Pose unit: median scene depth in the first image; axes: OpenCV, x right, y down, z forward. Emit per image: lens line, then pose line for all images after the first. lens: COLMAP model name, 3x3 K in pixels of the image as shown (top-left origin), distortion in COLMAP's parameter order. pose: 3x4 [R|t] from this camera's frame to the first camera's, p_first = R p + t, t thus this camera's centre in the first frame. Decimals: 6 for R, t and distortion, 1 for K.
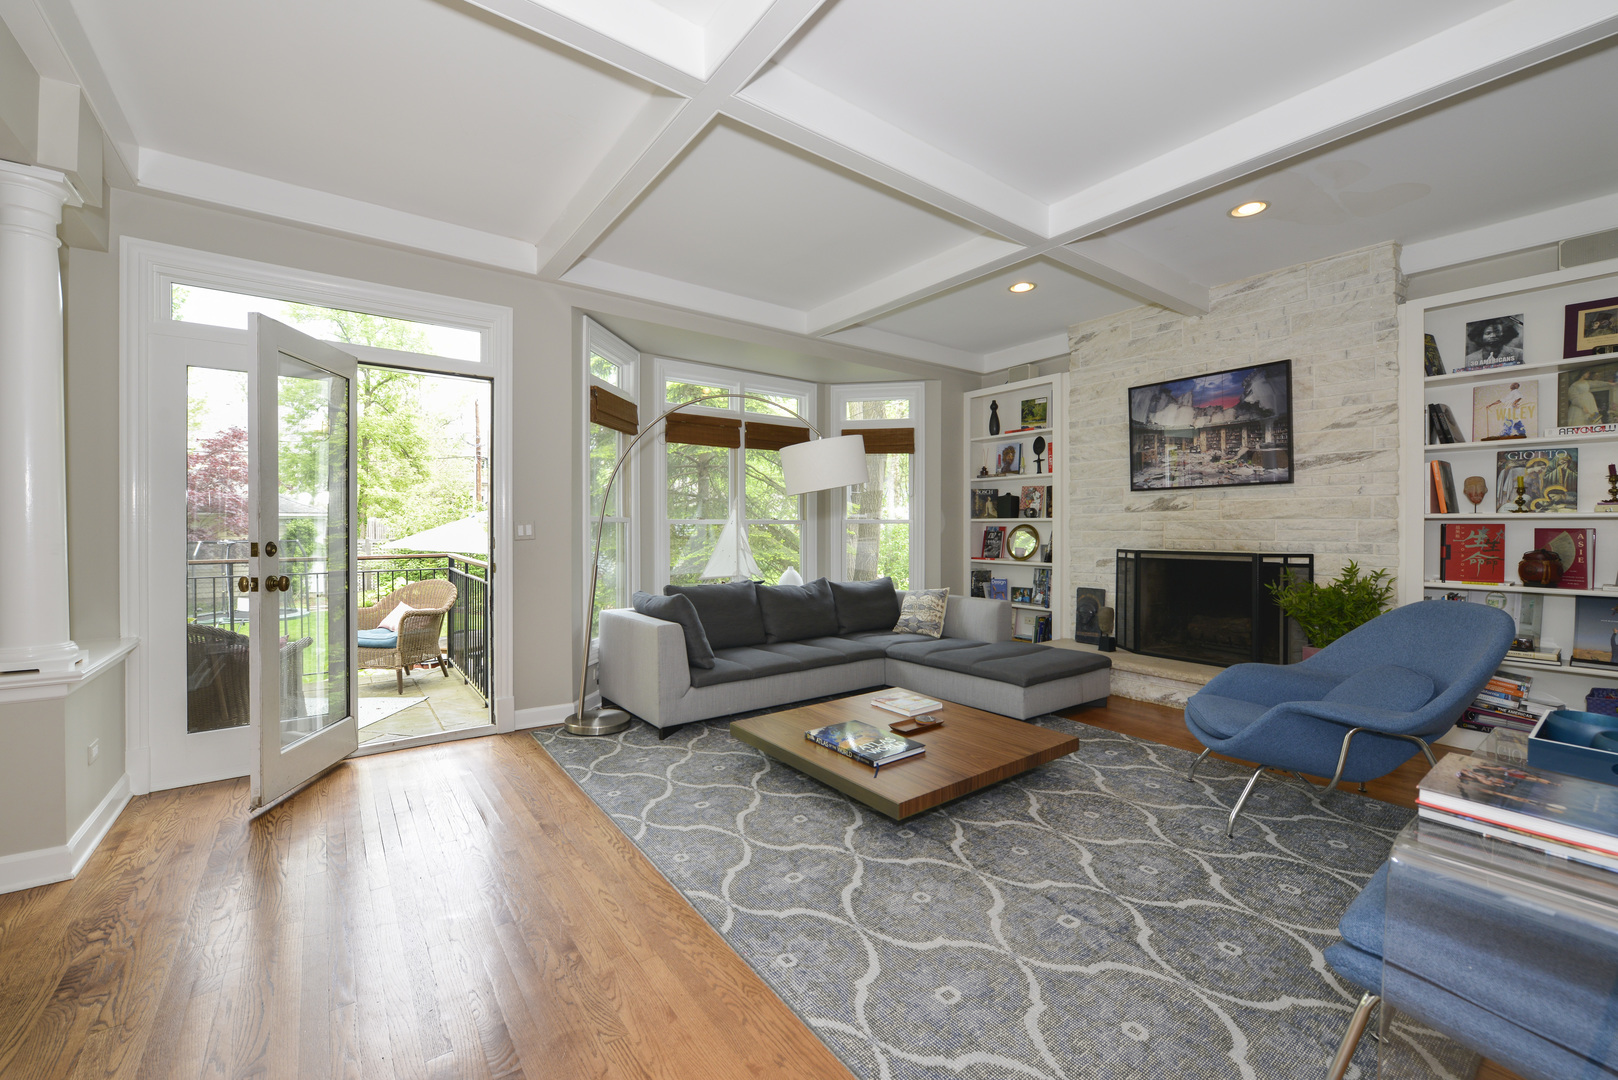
lens RADIAL K [[639.9, 0, 810.5], [0, 639.9, 534.9], [0, 0, 1]] dist [-0.010077, -0.000444]
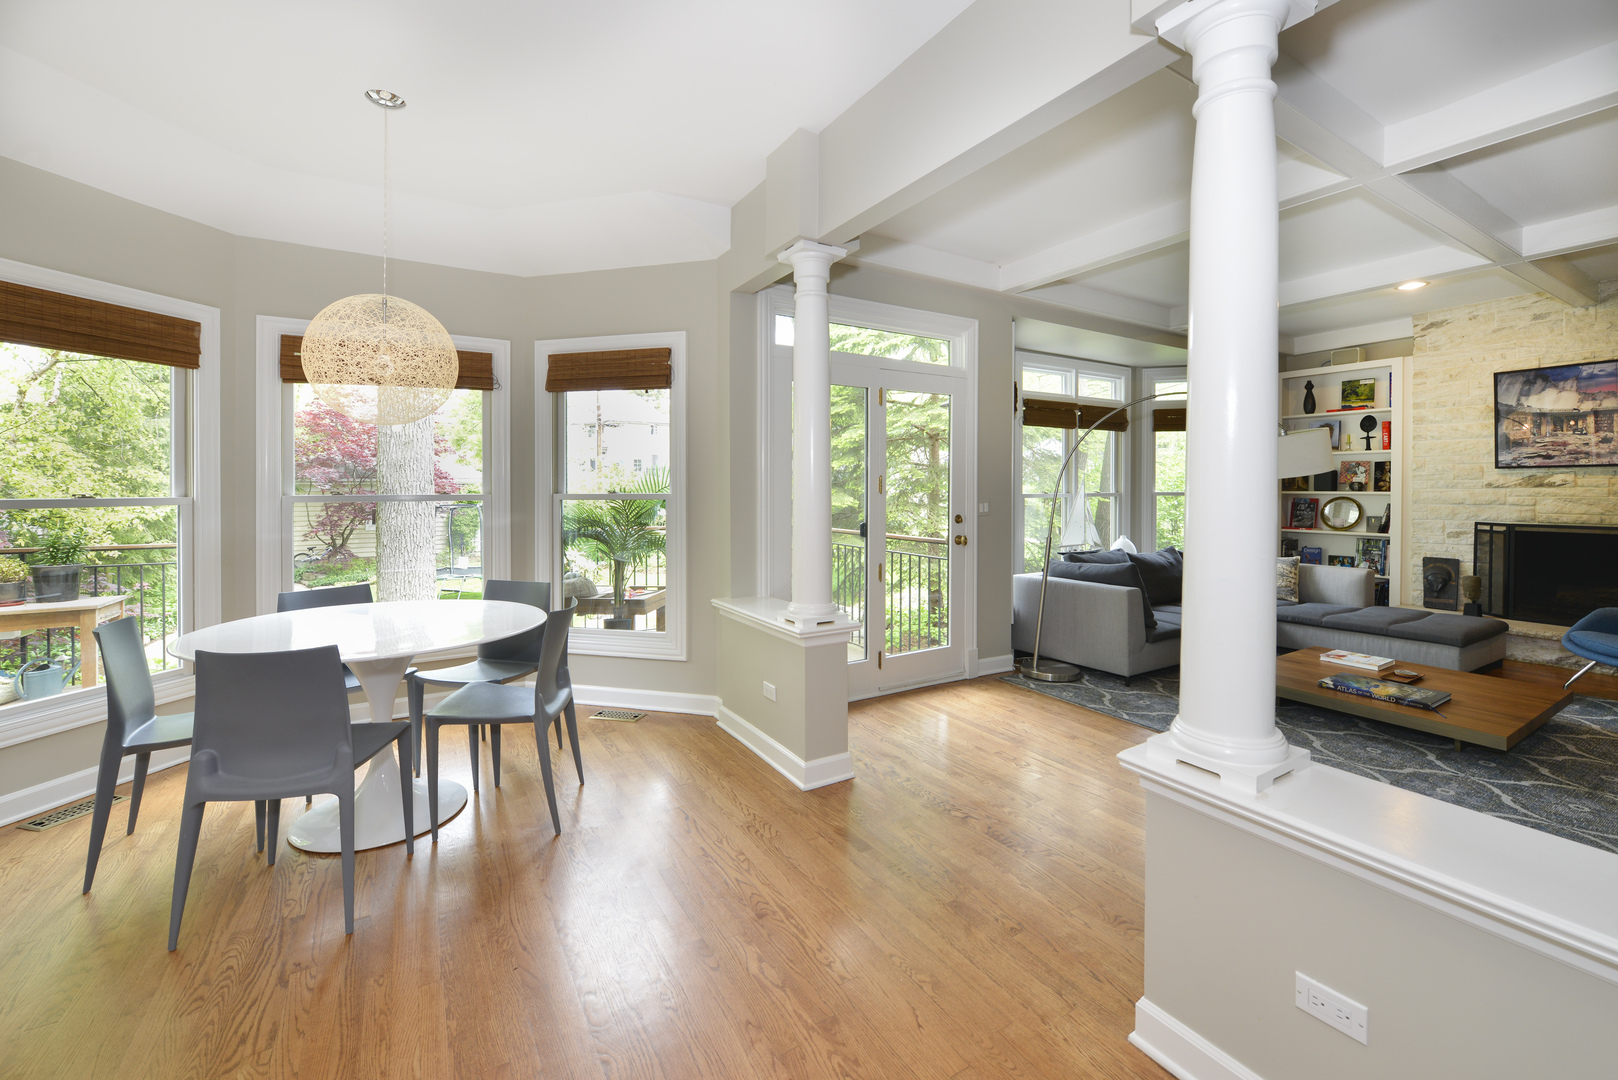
lens RADIAL K [[639.9, 0, 800.5], [0, 639.9, 496.1], [0, 0, 1]] dist [-0.010077, -0.000444]
pose [[0.994846, -0.001052, -0.101387, -0.526196], [0.001446, 0.999992, 0.003815, -0.026124], [0.101383, -0.003942, 0.994840, -0.169926]]
